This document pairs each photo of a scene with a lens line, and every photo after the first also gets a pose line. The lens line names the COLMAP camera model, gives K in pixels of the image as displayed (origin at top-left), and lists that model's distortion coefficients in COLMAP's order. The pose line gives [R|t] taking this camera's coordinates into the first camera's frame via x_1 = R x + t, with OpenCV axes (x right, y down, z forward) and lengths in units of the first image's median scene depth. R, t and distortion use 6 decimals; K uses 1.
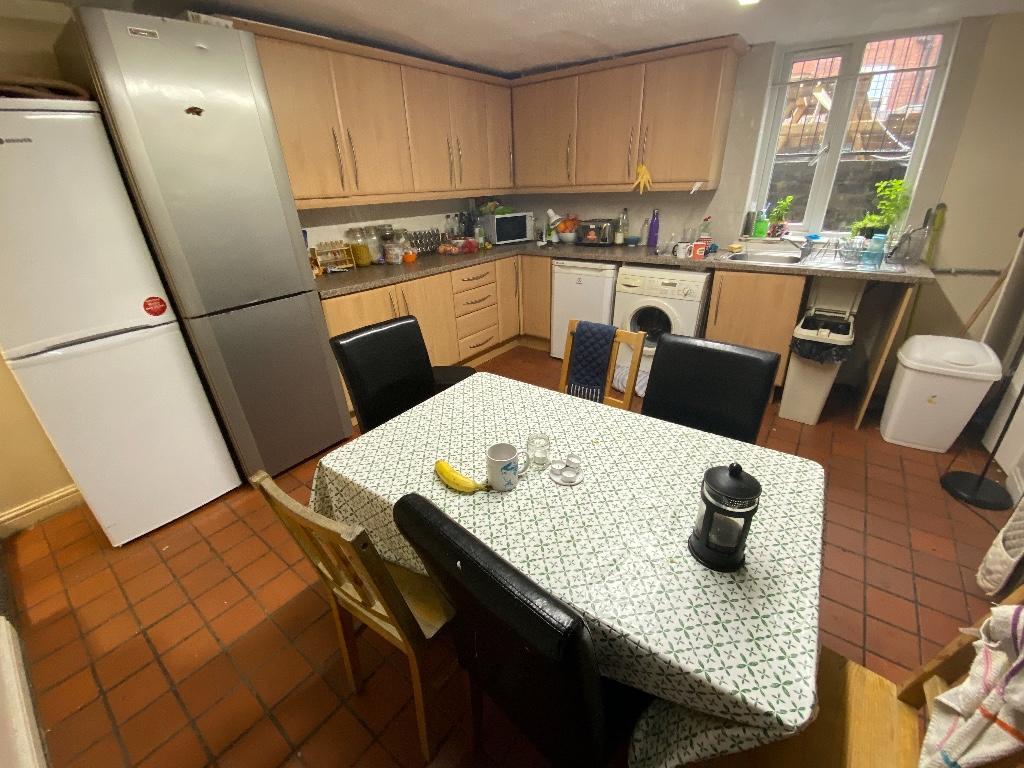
lens RADIAL K [[404.8, 0, 498.4], [0, 404.8, 381.5], [0, 0, 1]] dist [0.034927, -0.030518]
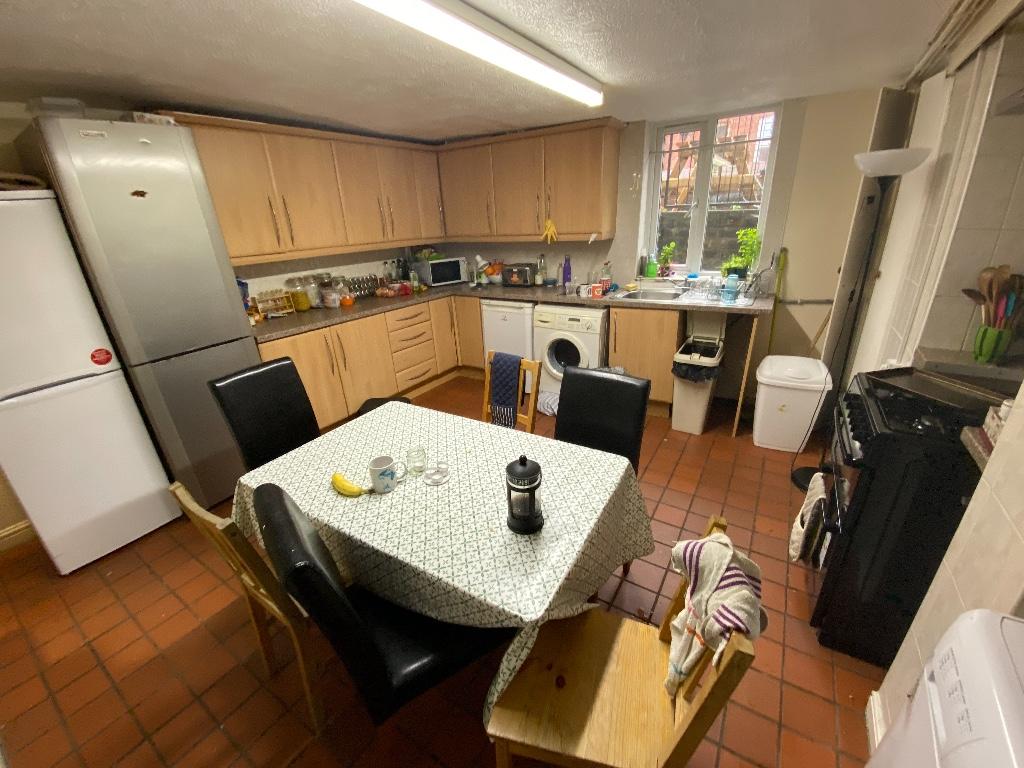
lens RADIAL K [[421.3, 0, 518.3], [0, 421.3, 385.2], [0, 0, 1]] dist [0.025962, -0.022345]
pose [[0.996483, -0.040939, 0.073113, 0.162597], [0.045329, 0.997202, -0.059437, 0.012791], [-0.070475, 0.062542, 0.995551, -0.177506]]
